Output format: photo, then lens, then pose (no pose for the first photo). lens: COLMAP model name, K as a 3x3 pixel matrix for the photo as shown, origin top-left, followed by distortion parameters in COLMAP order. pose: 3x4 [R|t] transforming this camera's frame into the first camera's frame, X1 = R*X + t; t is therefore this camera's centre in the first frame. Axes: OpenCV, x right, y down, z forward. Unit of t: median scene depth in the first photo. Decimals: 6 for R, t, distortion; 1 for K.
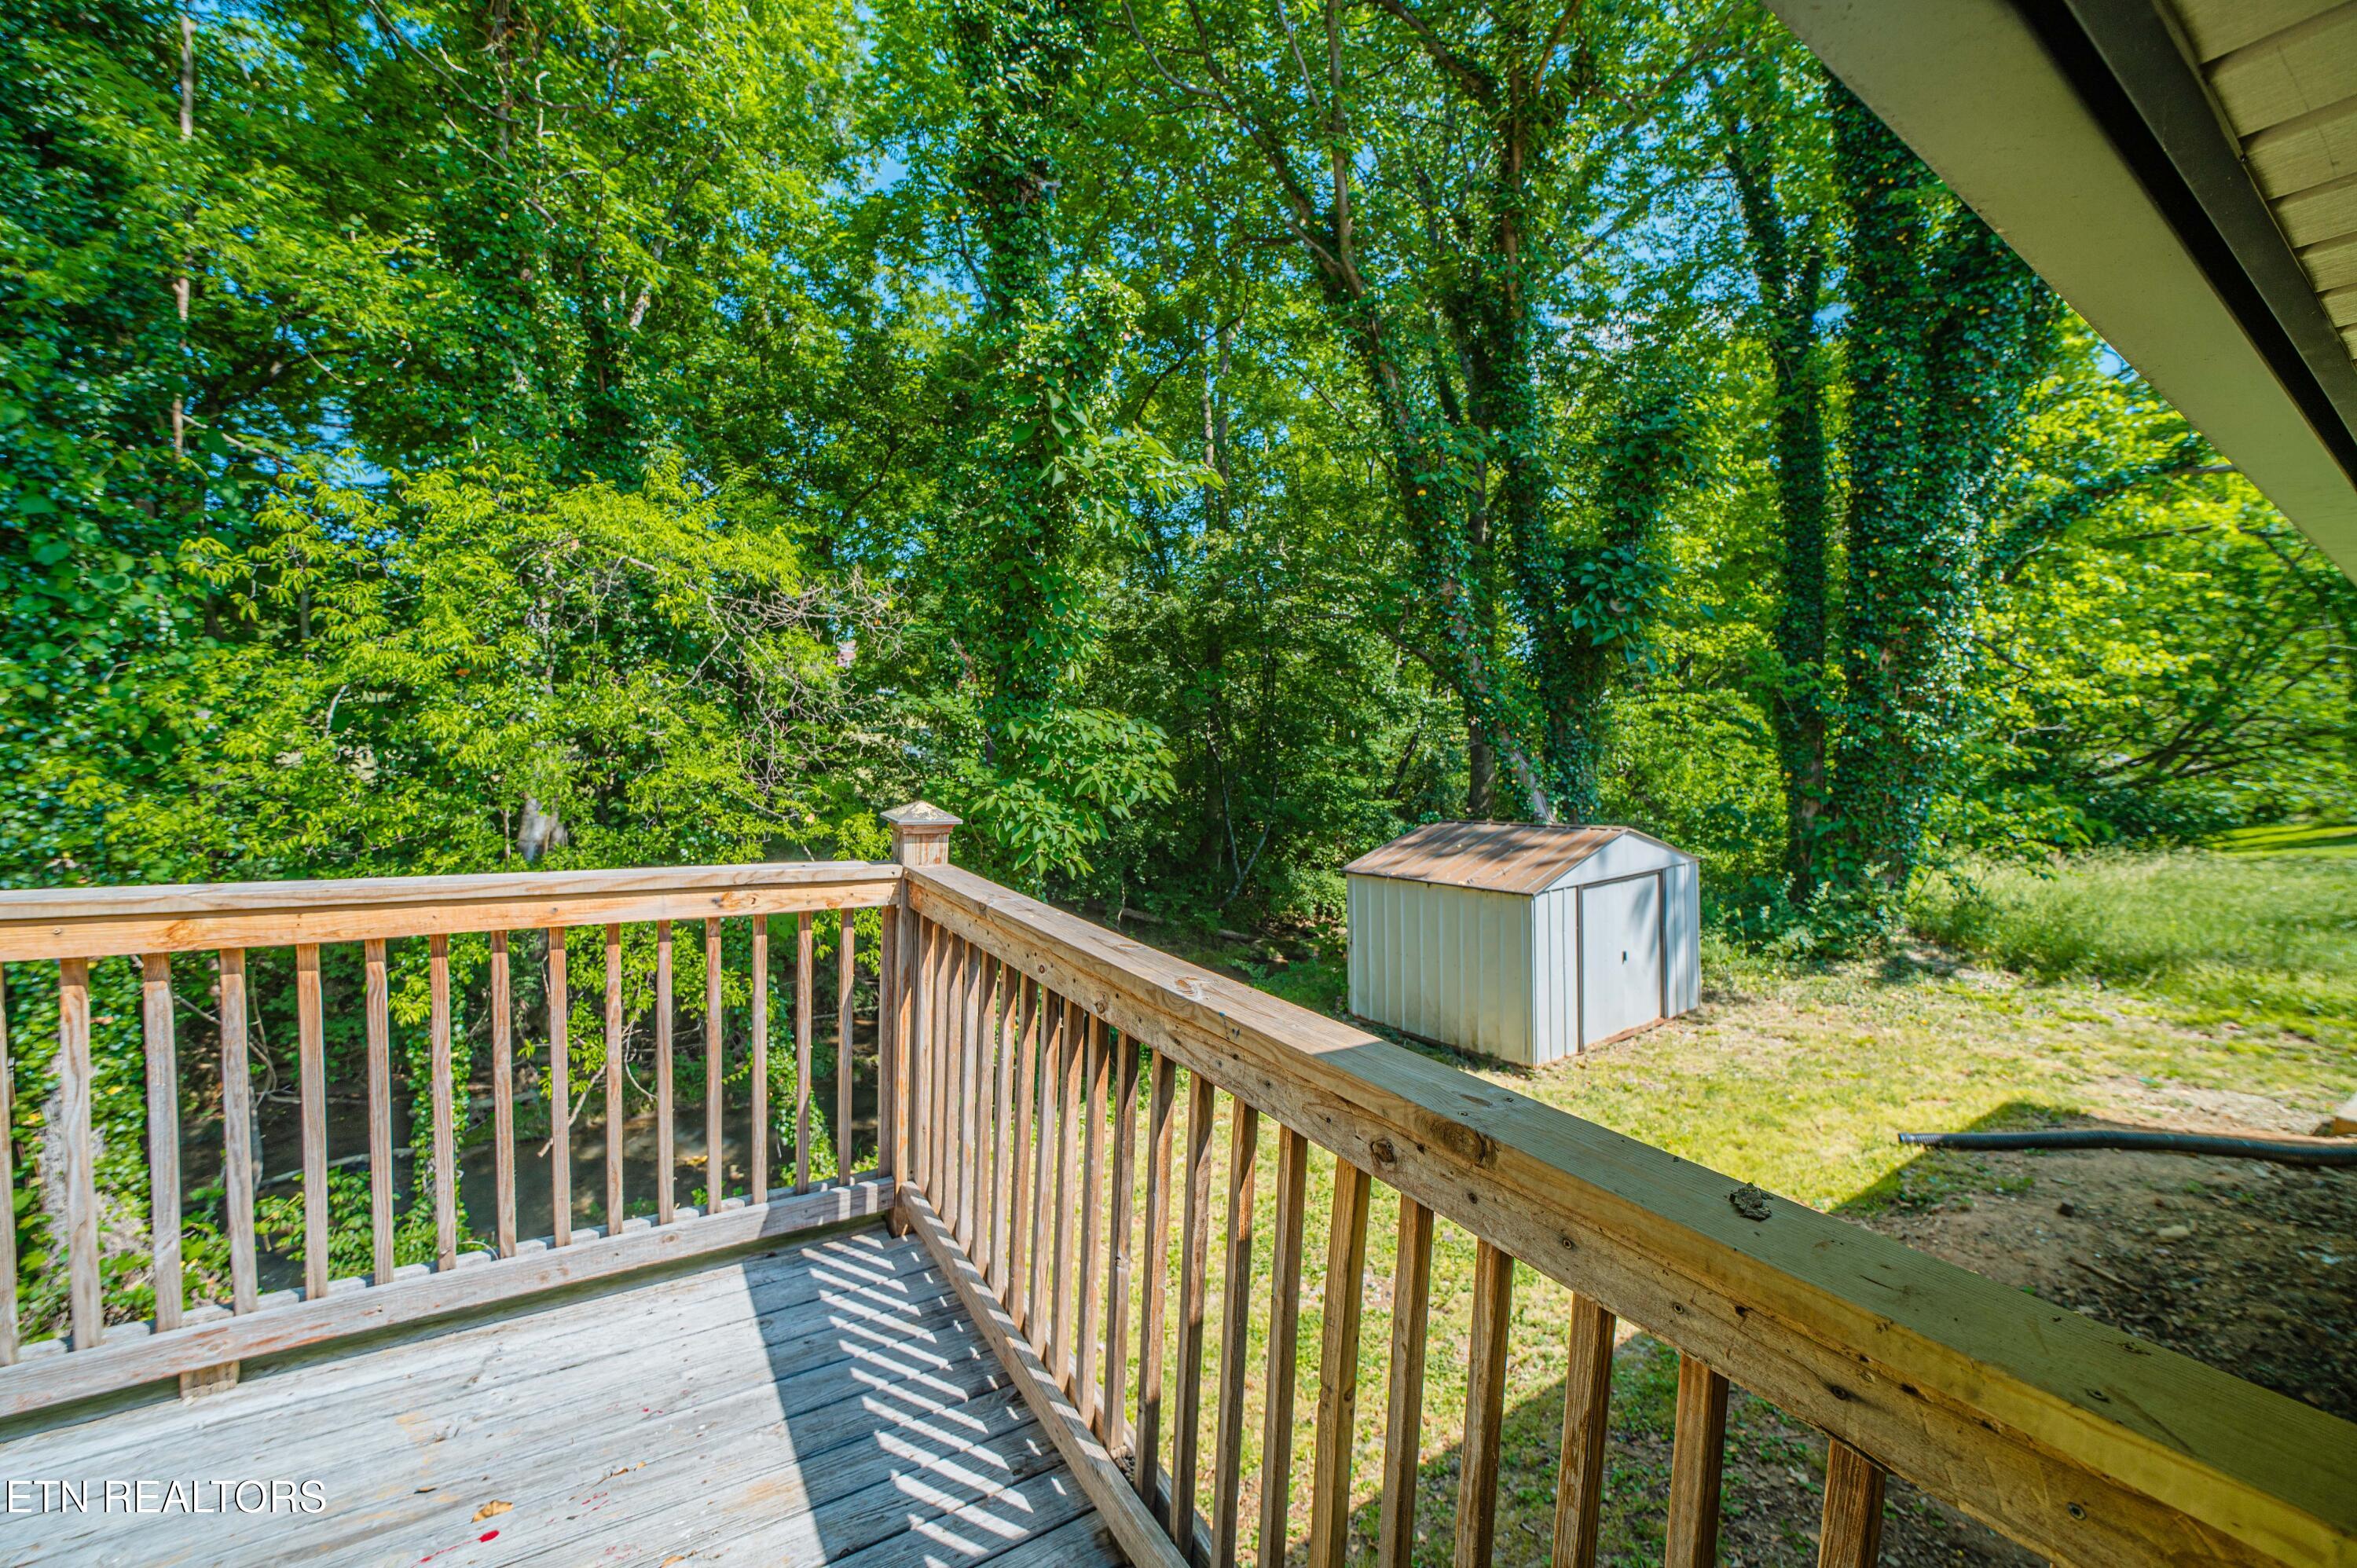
lens RADIAL K [[925.8, 0, 1180.0], [0, 925.8, 773.5], [0, 0, 1]] dist [-0.023396, 0.006308]
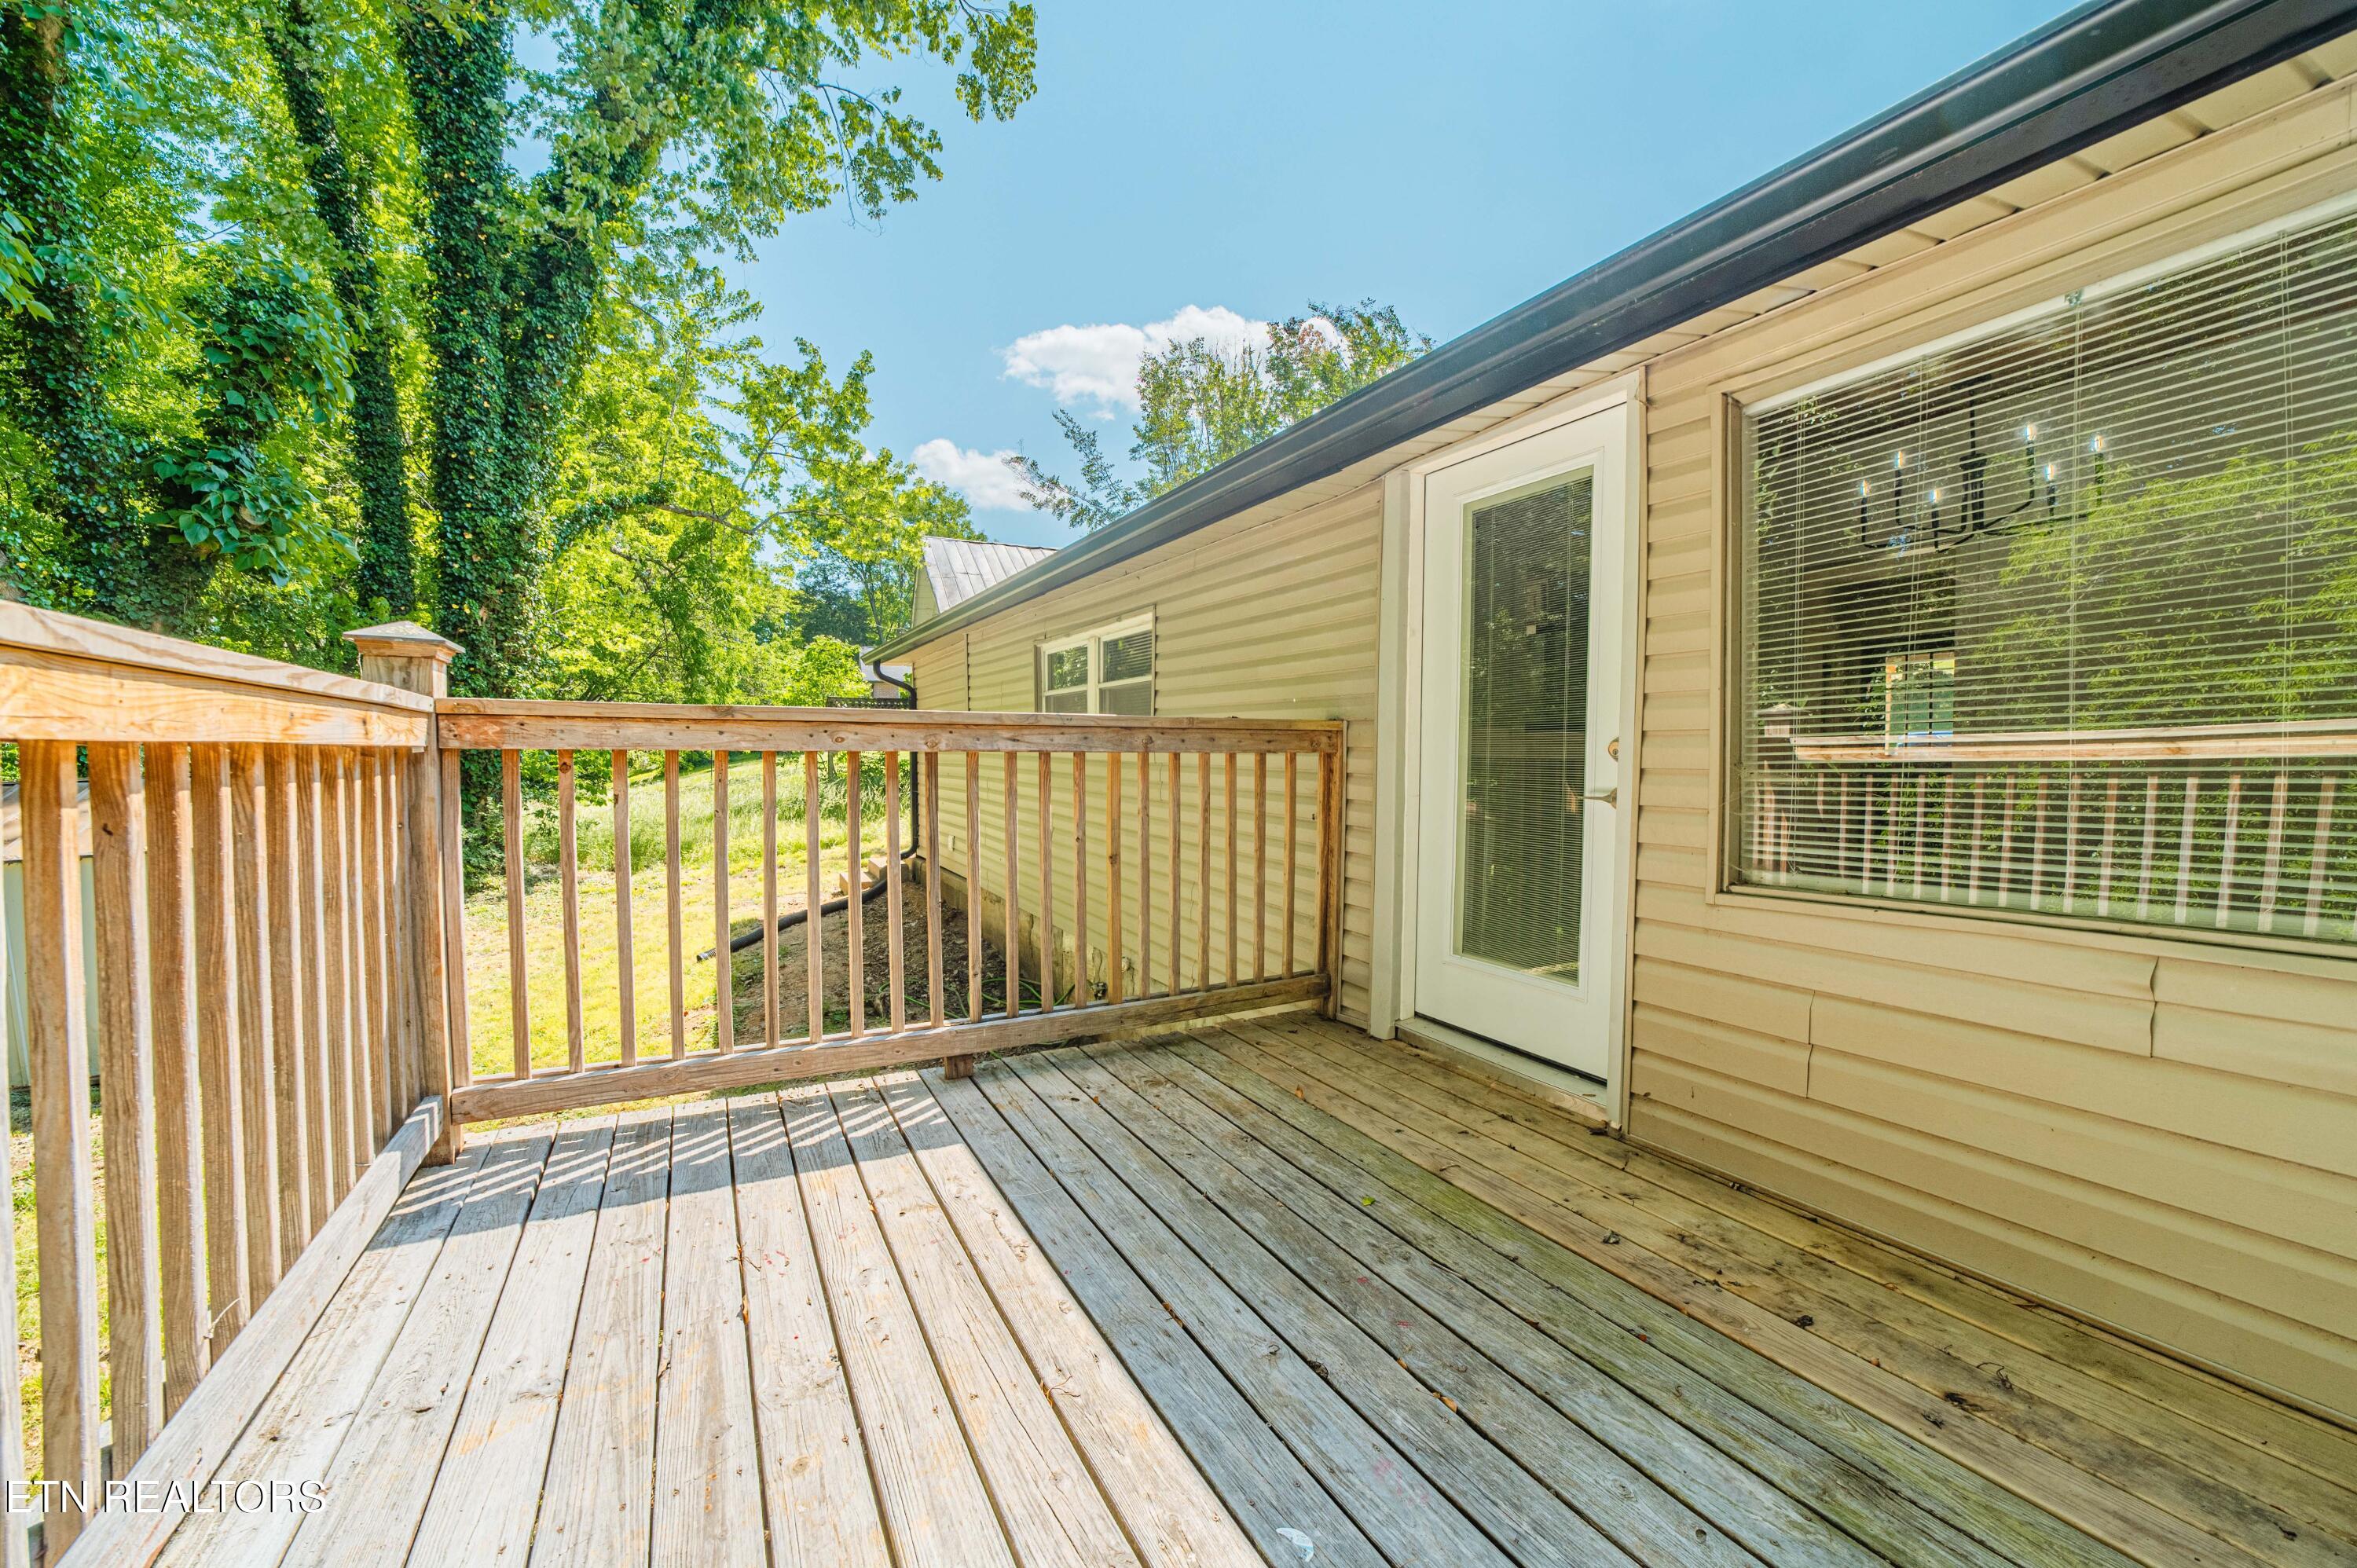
lens RADIAL K [[925.8, 0, 1177.4], [0, 925.8, 772.1], [0, 0, 1]] dist [-0.023396, 0.006308]
pose [[0.093252, -0.054615, 0.994144, -0.604282], [0.034719, 0.998066, 0.051573, 0.082662], [-0.995037, 0.029707, 0.094968, 0.159296]]
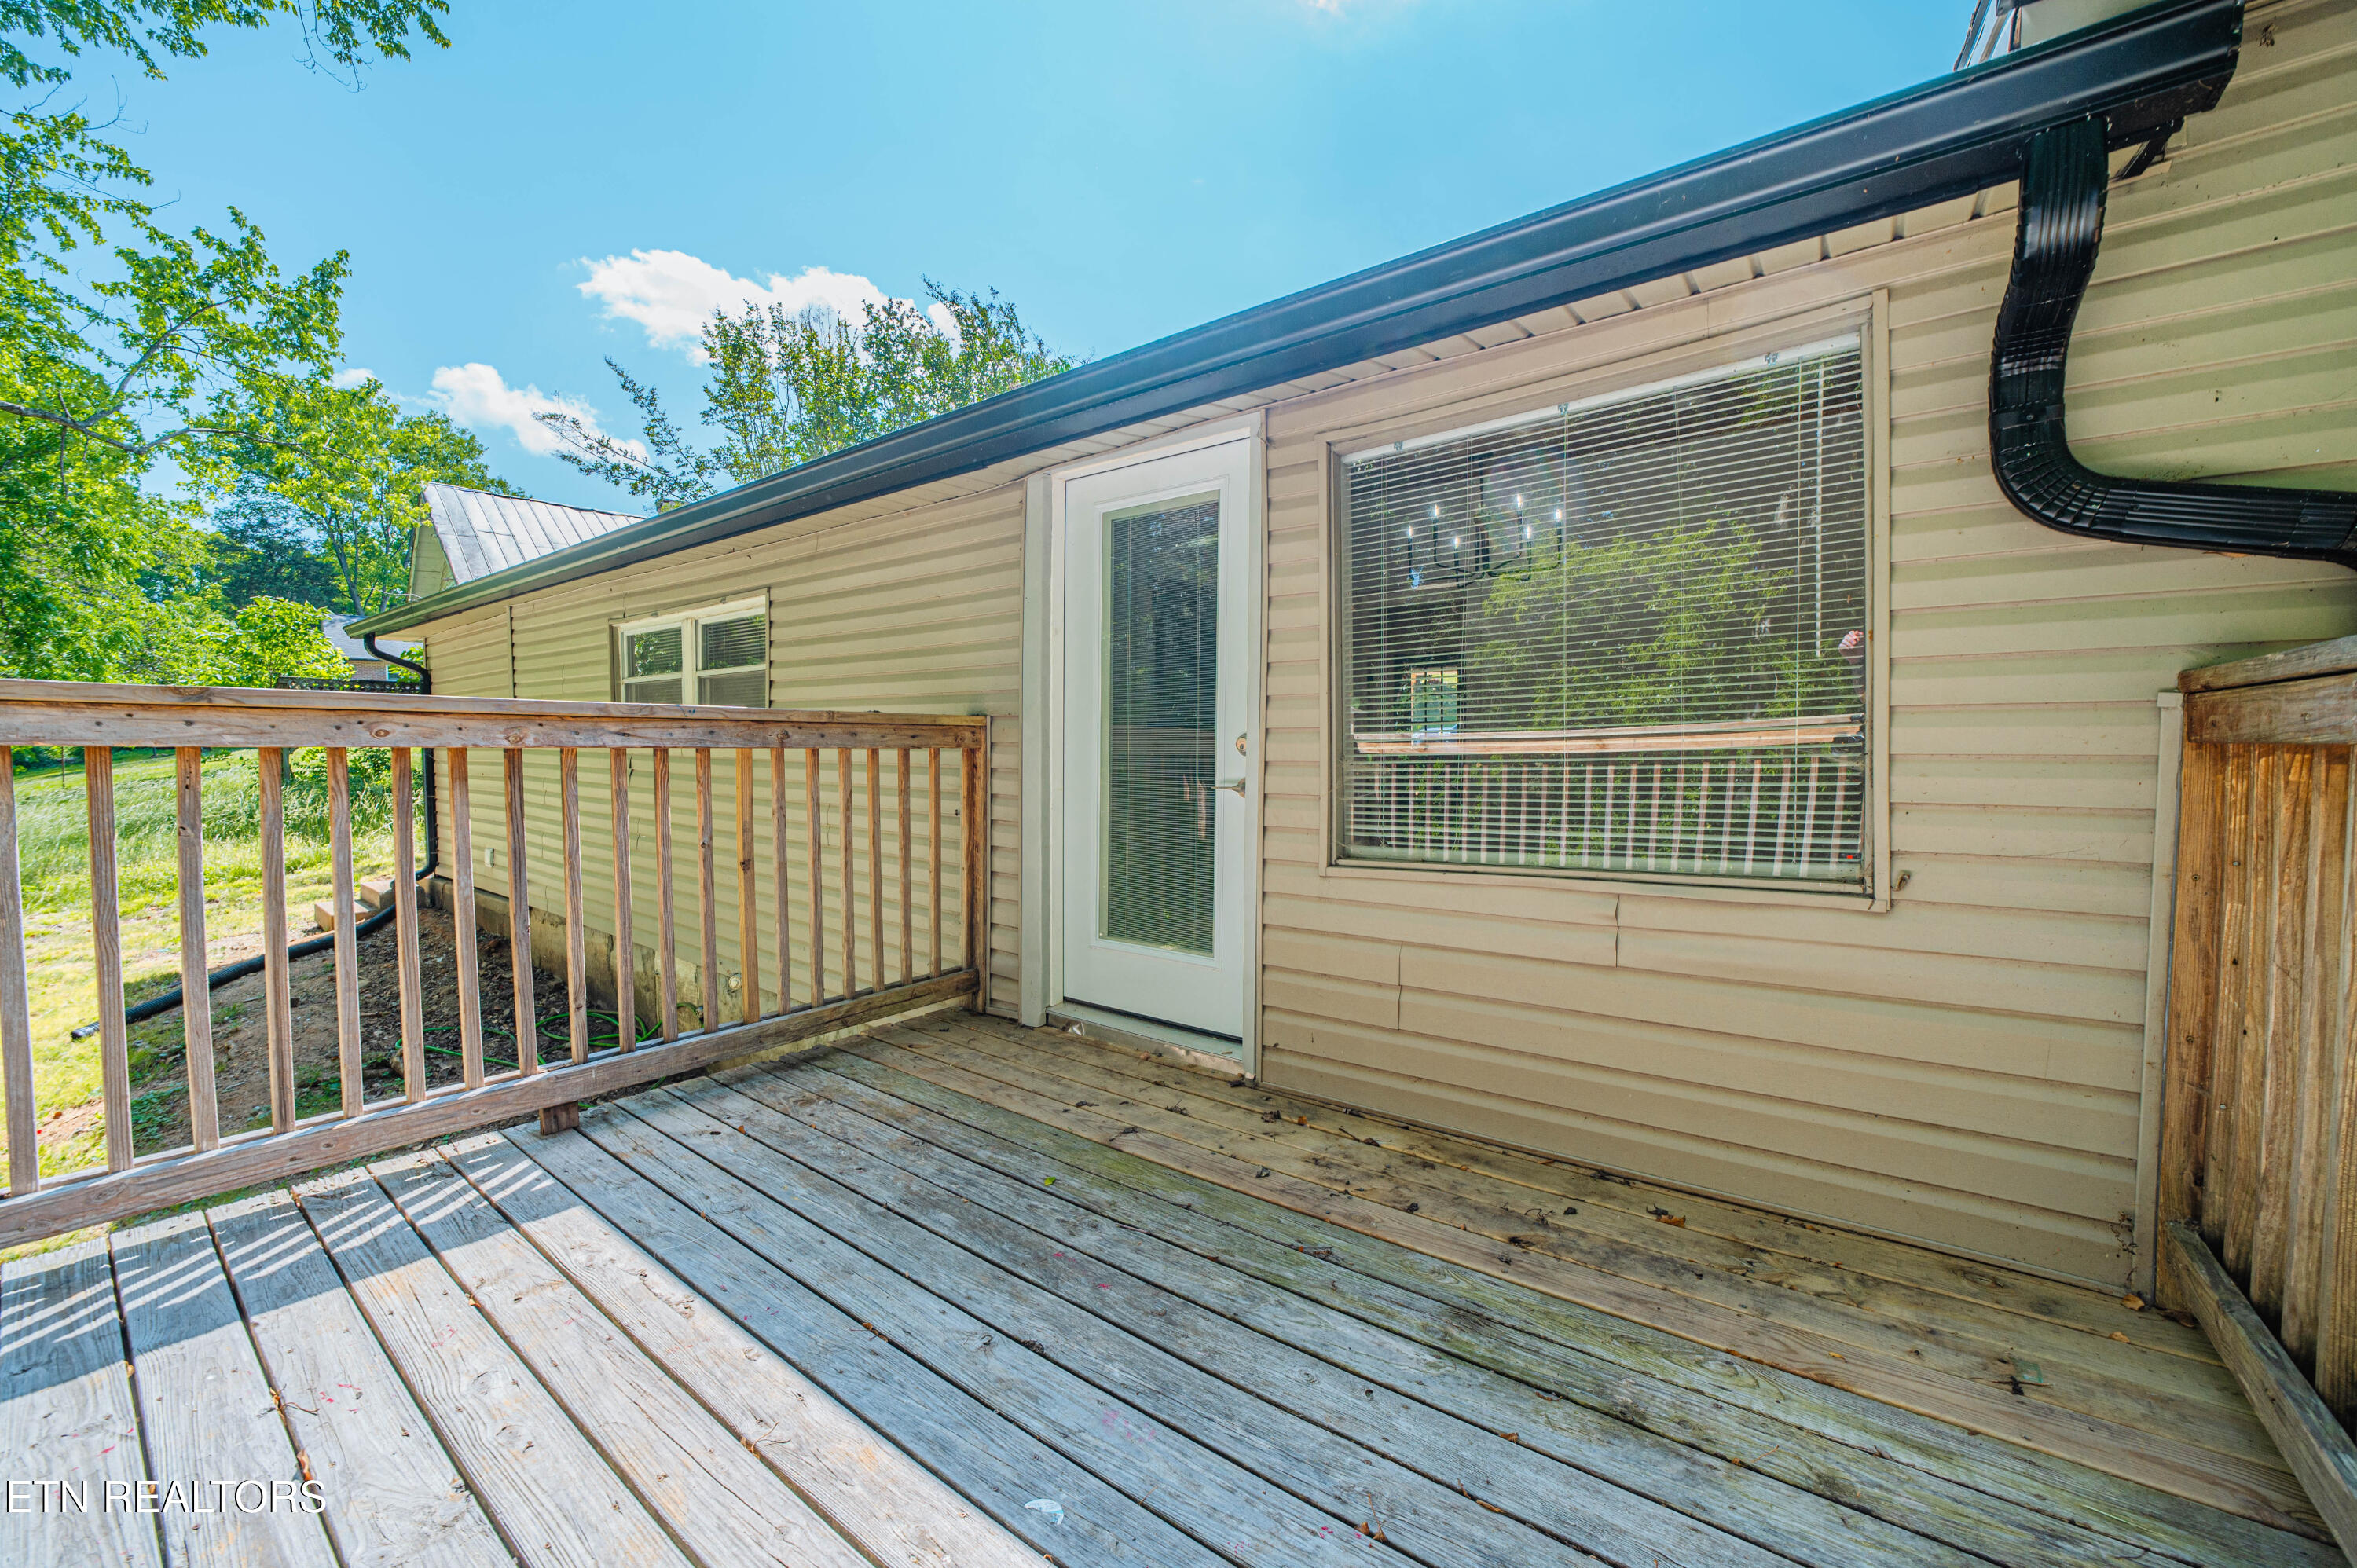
lens RADIAL K [[925.8, 0, 1176.1], [0, 925.8, 770.2], [0, 0, 1]] dist [-0.023396, 0.006308]
pose [[-0.324679, -0.056108, 0.944159, -0.609238], [0.020586, 0.997583, 0.066362, 0.081170], [-0.945600, 0.040983, -0.322739, 0.197126]]
